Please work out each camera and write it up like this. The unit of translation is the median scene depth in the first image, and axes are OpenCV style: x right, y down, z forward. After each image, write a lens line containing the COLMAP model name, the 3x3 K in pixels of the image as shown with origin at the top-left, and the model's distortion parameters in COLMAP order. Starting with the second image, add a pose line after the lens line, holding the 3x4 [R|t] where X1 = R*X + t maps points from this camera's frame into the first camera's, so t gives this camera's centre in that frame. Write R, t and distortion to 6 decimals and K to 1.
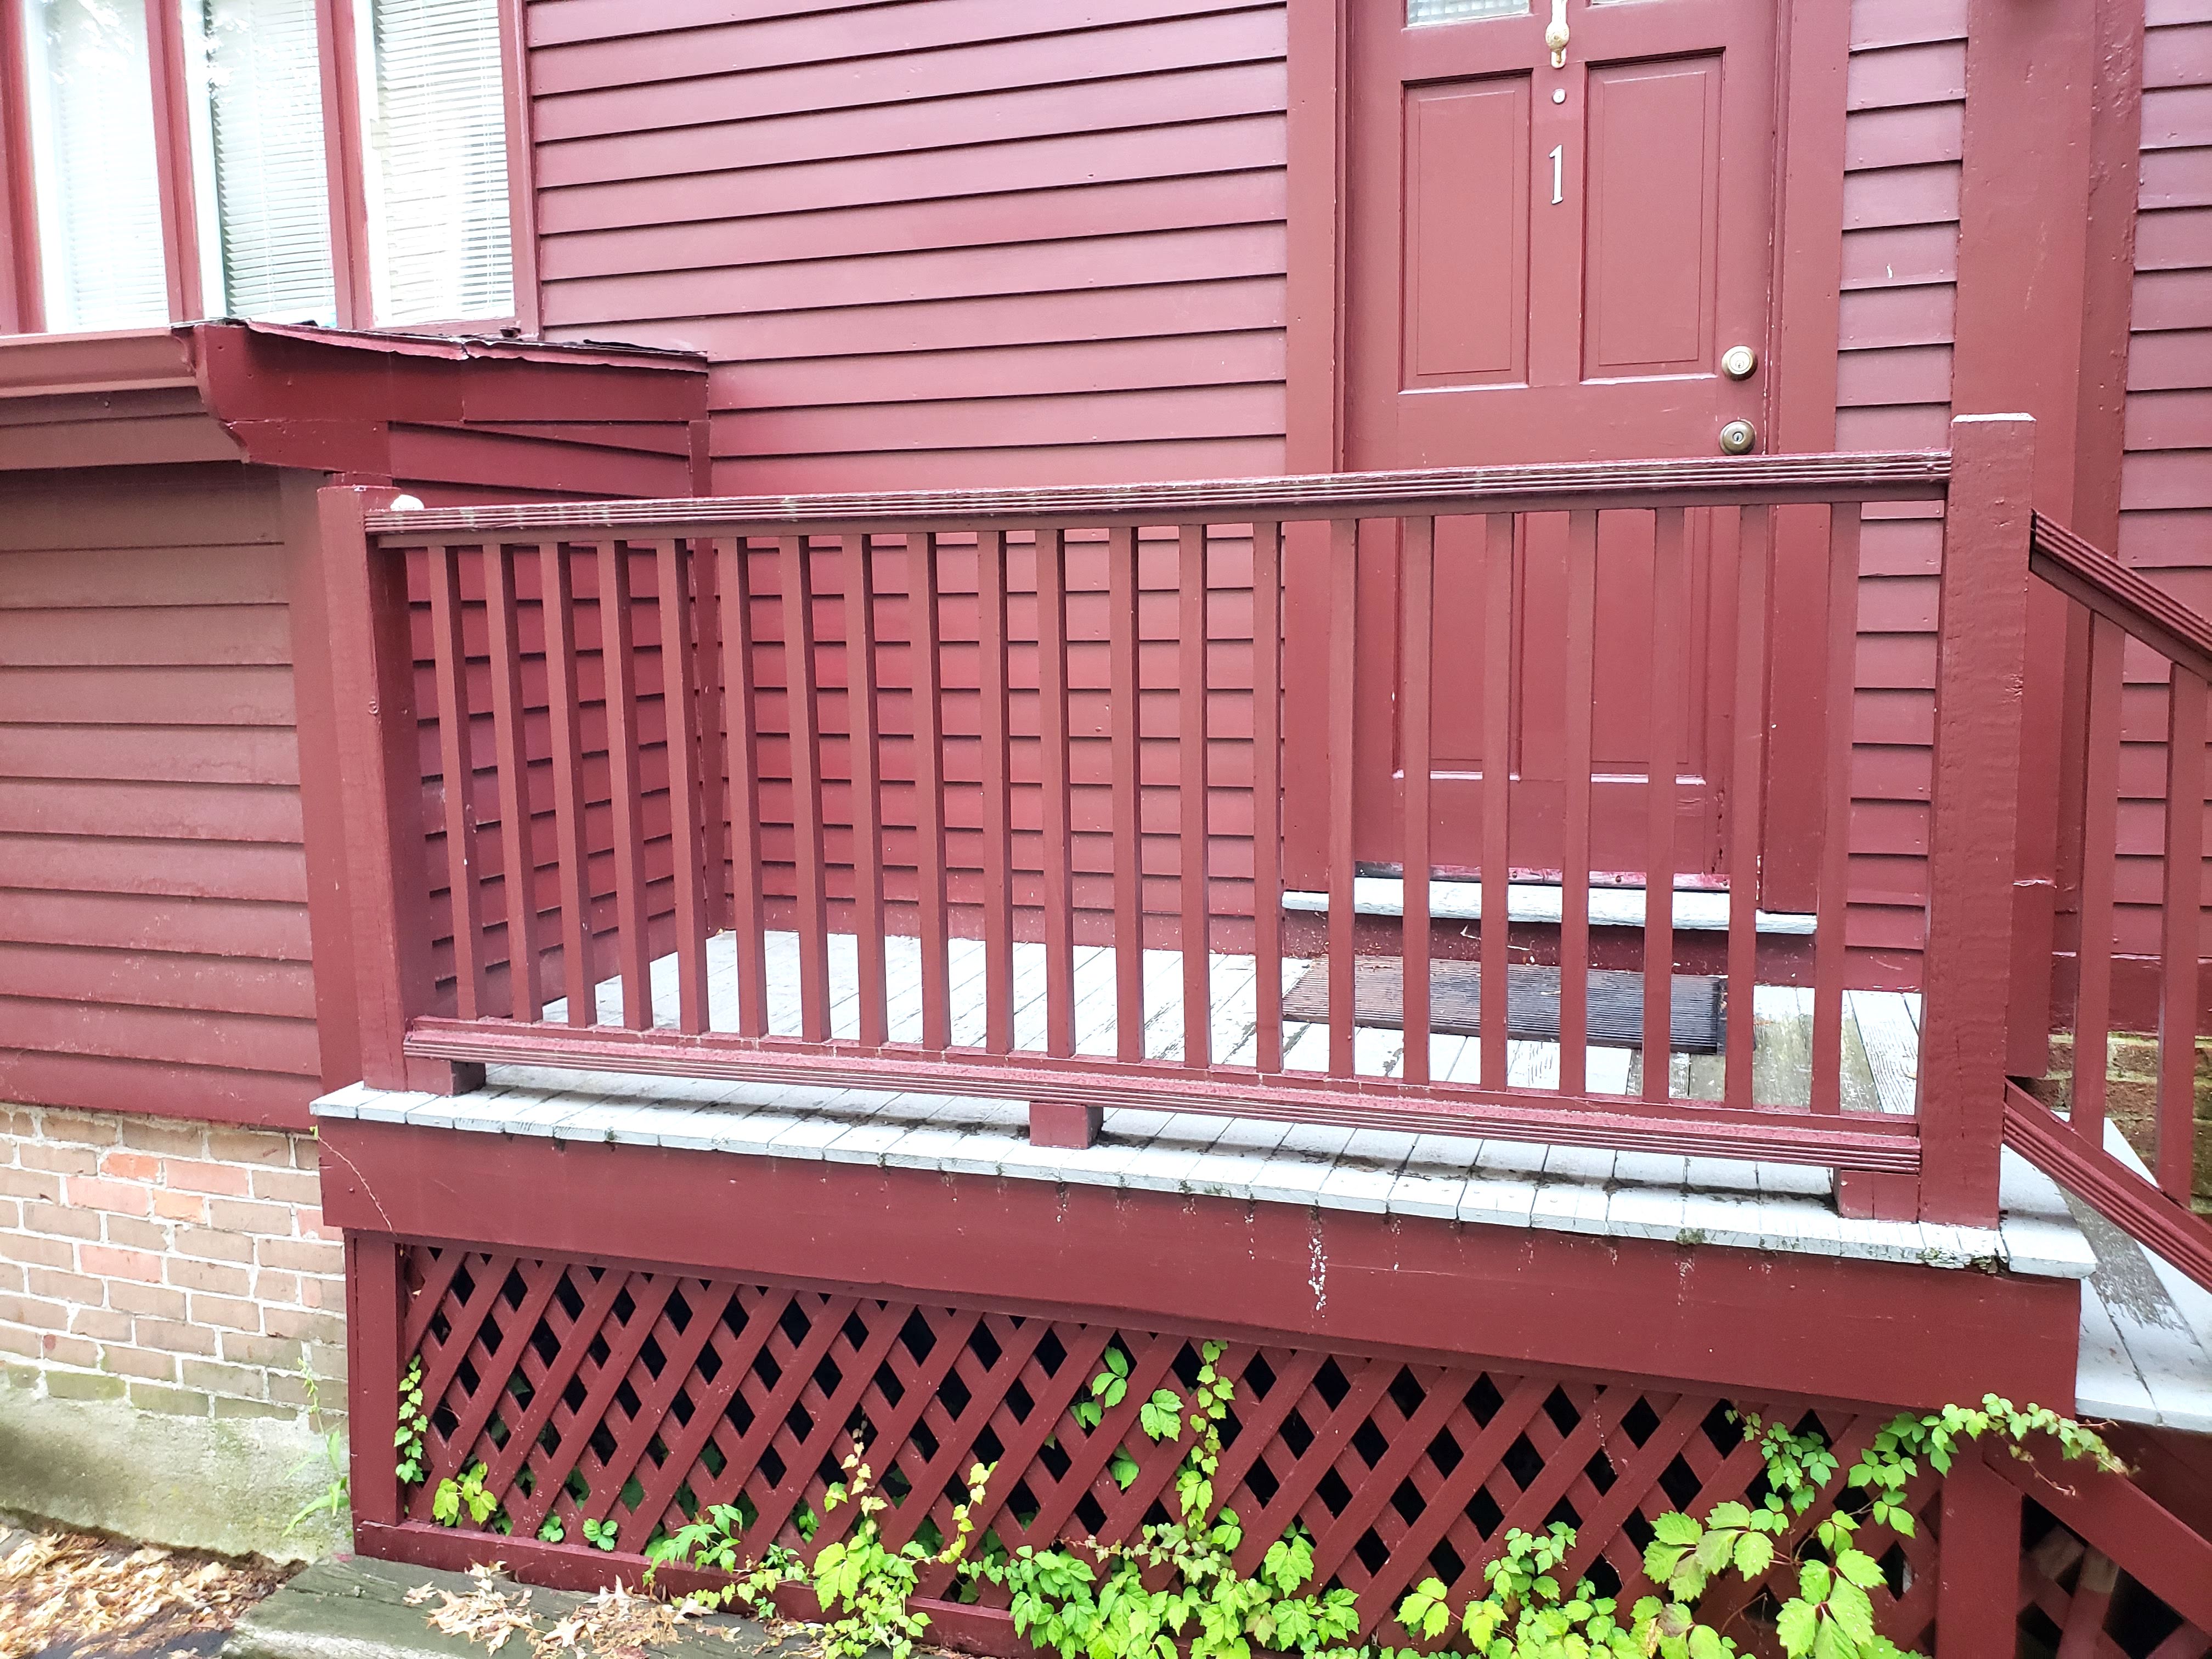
lens RADIAL K [[1740.0, 0, 1103.9], [0, 1740.0, 807.3], [0, 0, 1]] dist [0.042680, -0.040694]
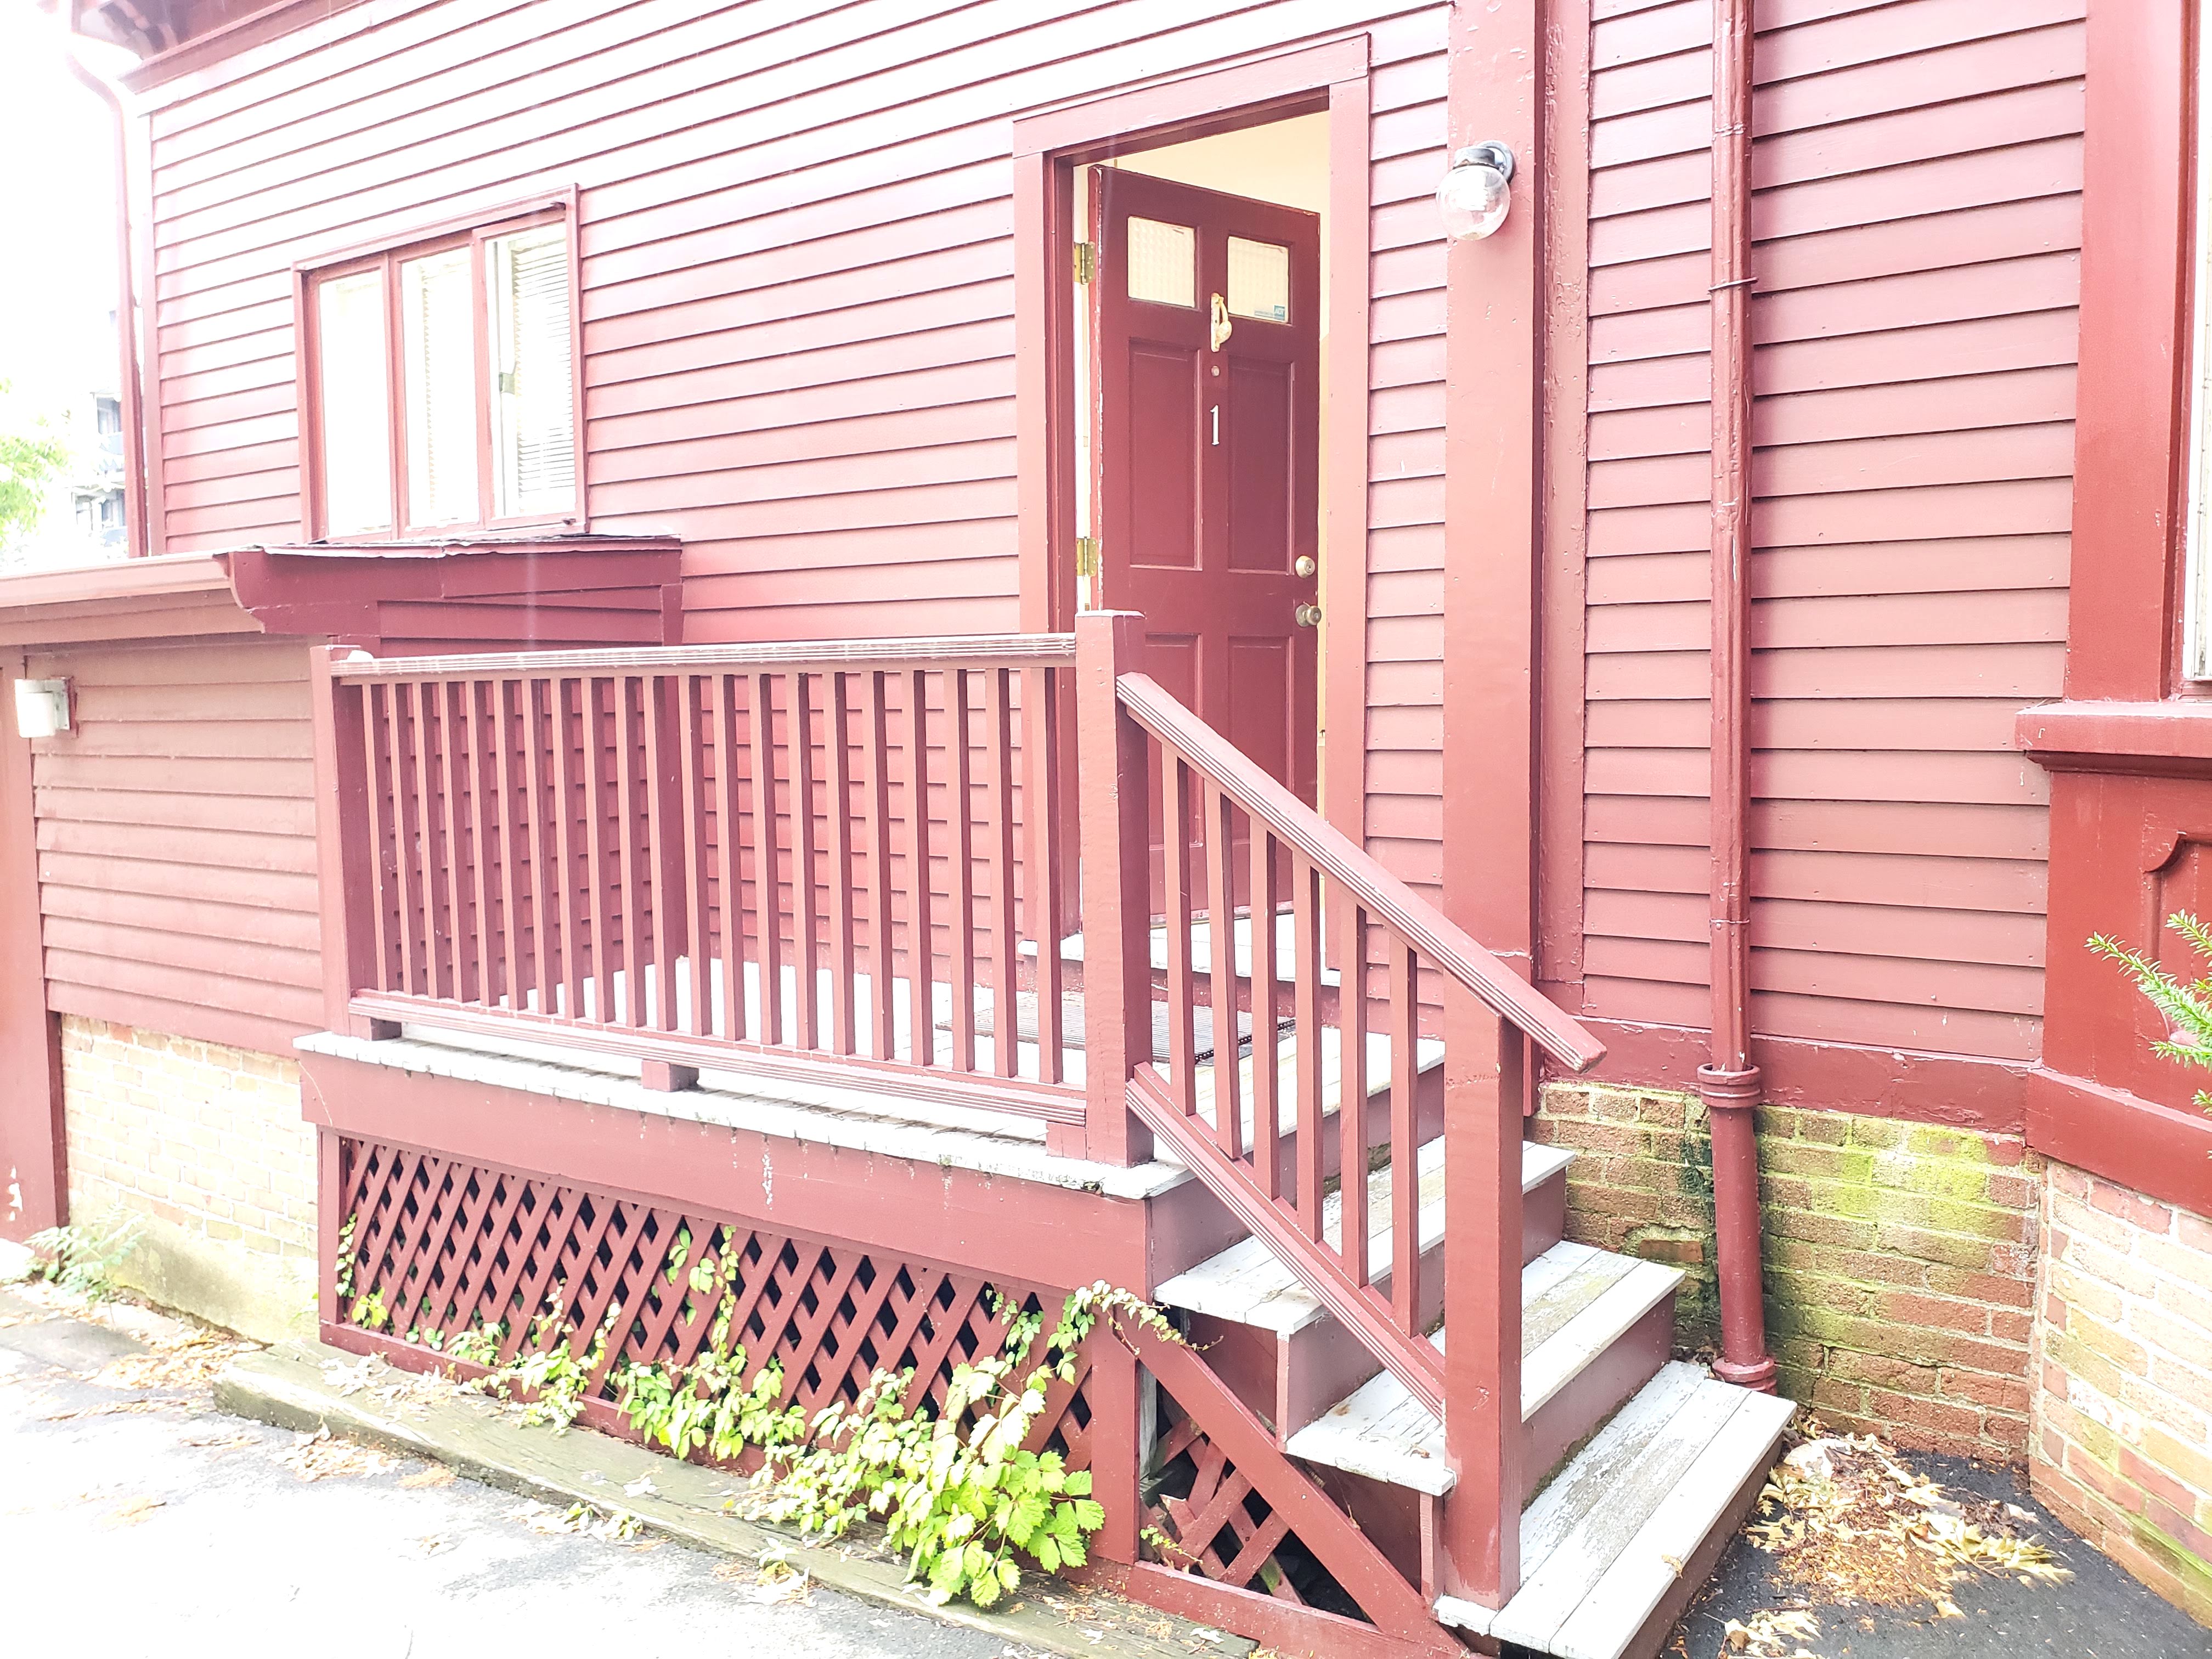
lens RADIAL K [[1740.0, 0, 1112.1], [0, 1740.0, 807.1], [0, 0, 1]] dist [0.042680, -0.040694]
pose [[0.956172, 0.018695, -0.292208, 0.678677], [-0.033001, 0.998482, -0.044107, 0.007110], [0.290939, 0.051817, 0.955337, -0.280368]]
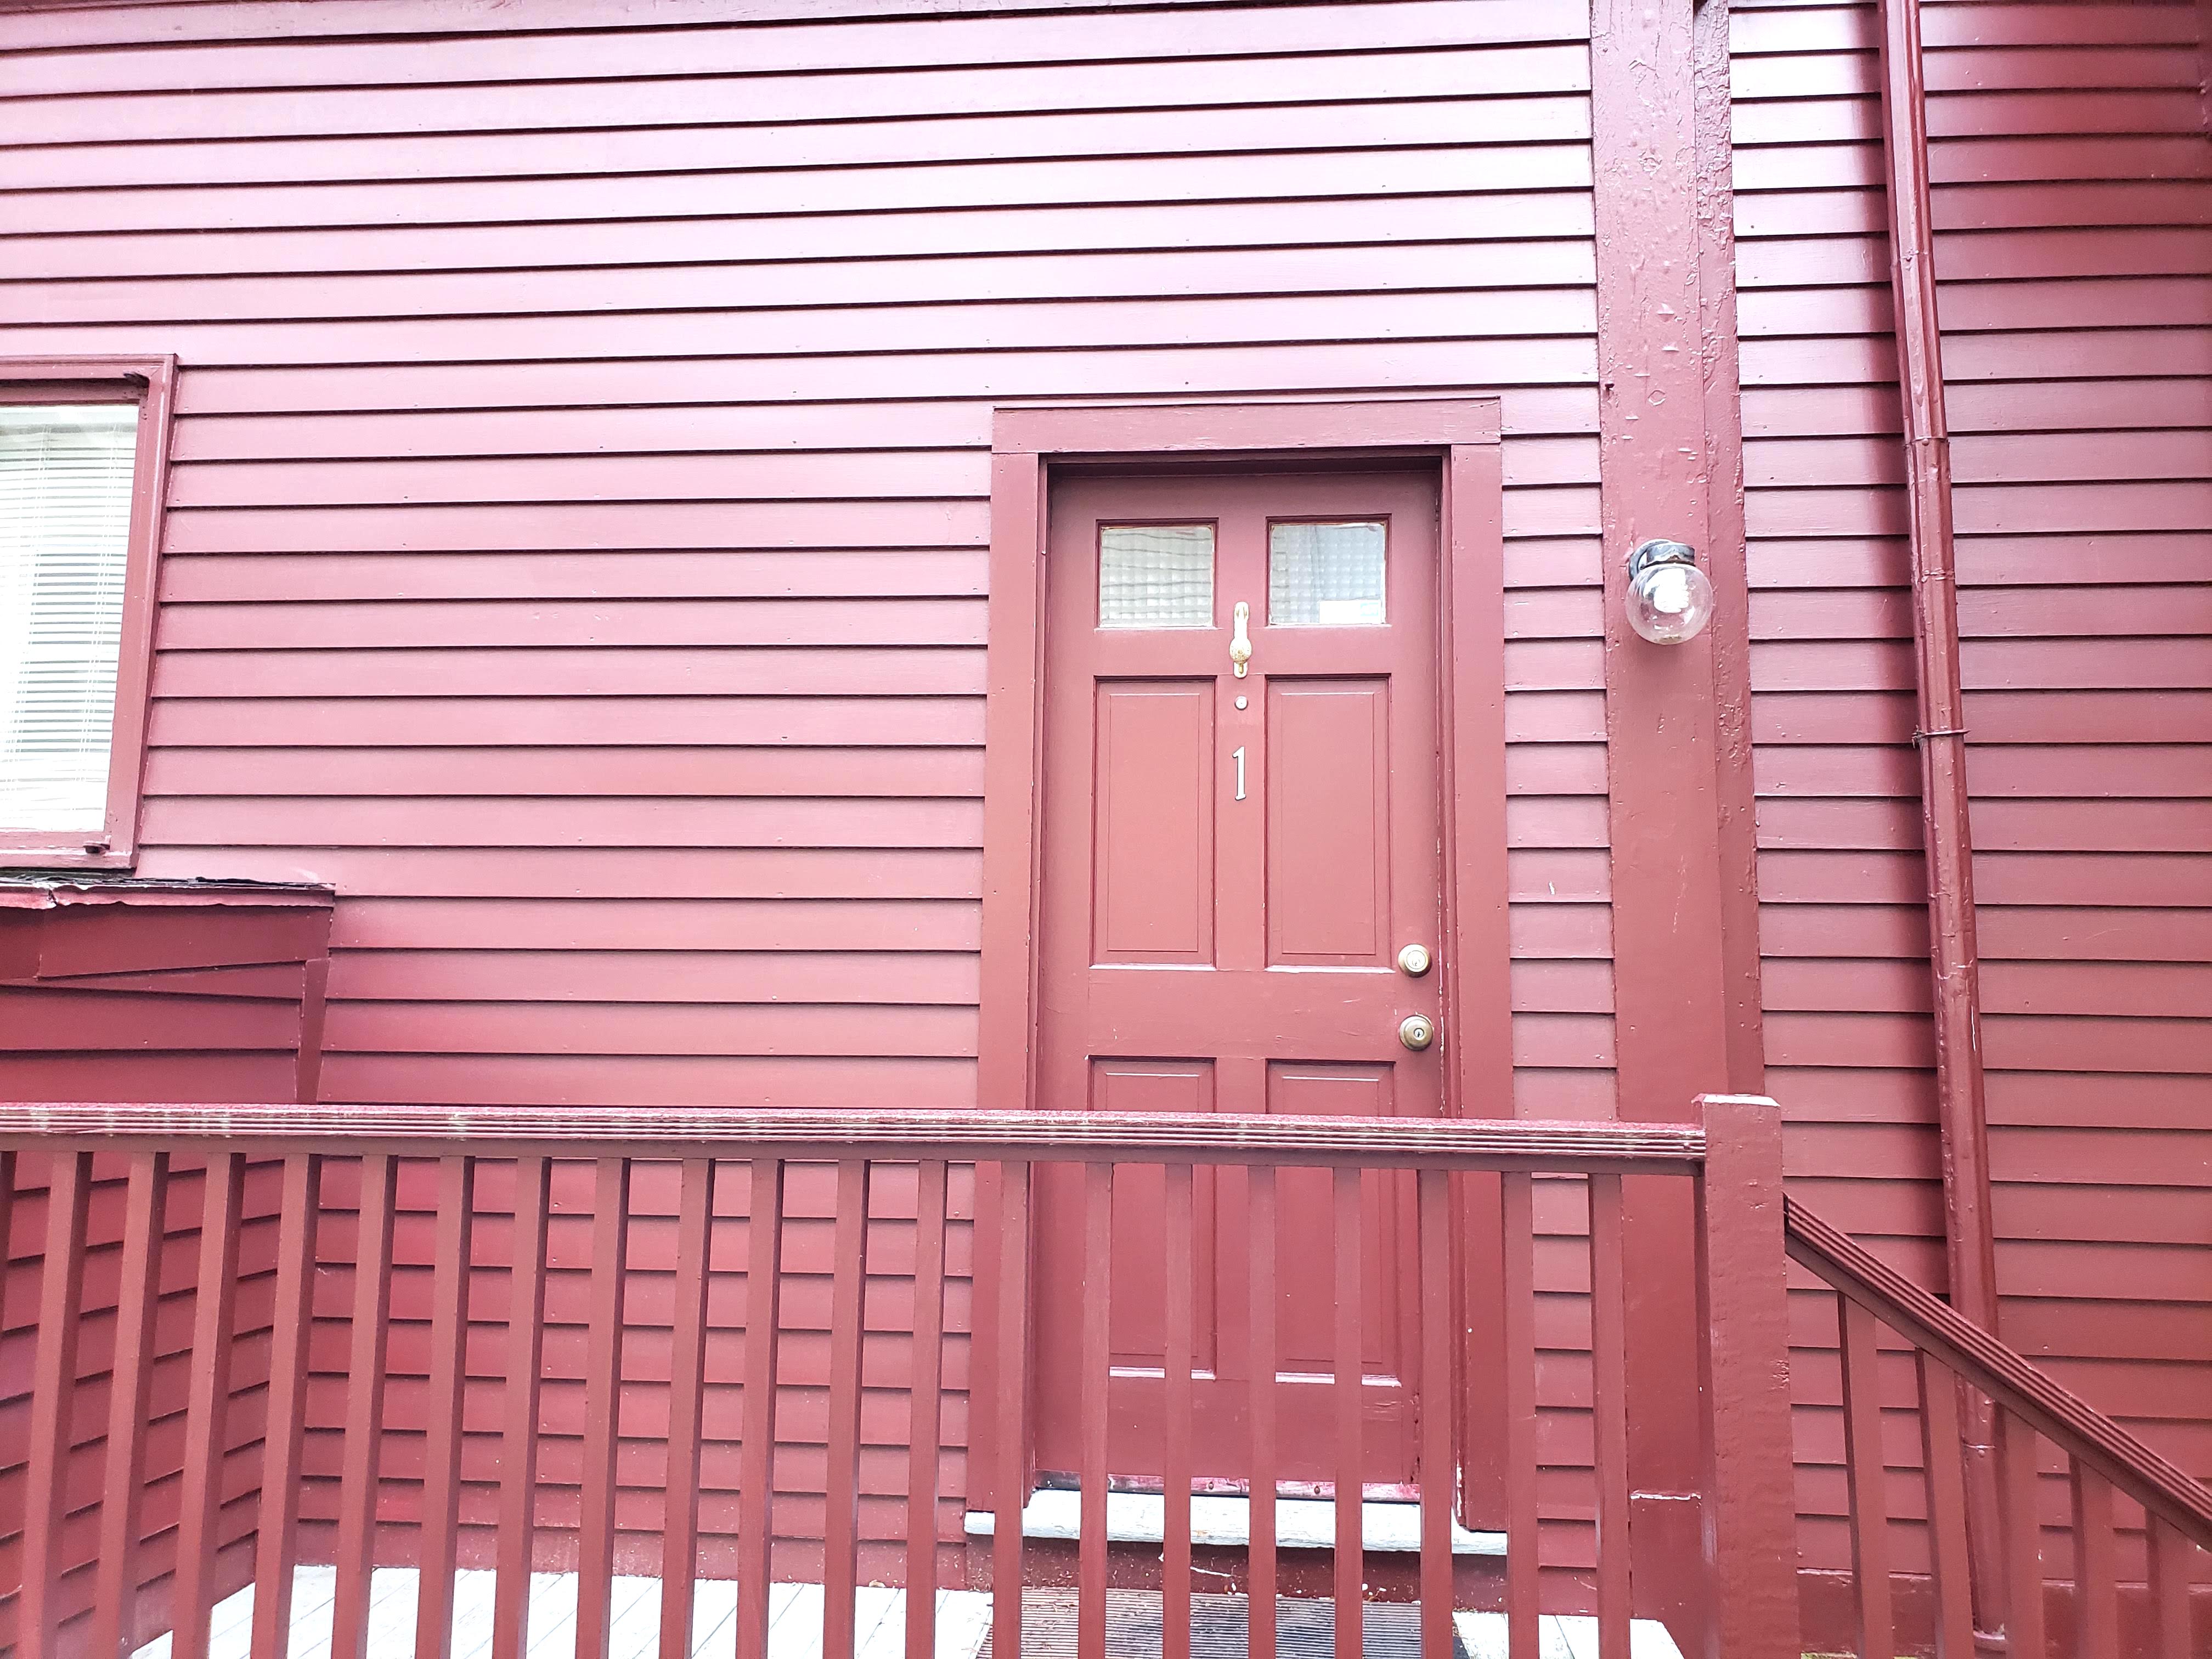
lens RADIAL K [[1740.0, 0, 1073.0], [0, 1740.0, 827.9], [0, 0, 1]] dist [0.042680, -0.040694]
pose [[0.974830, 0.055268, 0.215990, -0.067994], [-0.000570, 0.969402, -0.245479, -0.087254], [-0.222949, 0.239177, 0.945034, 0.062868]]
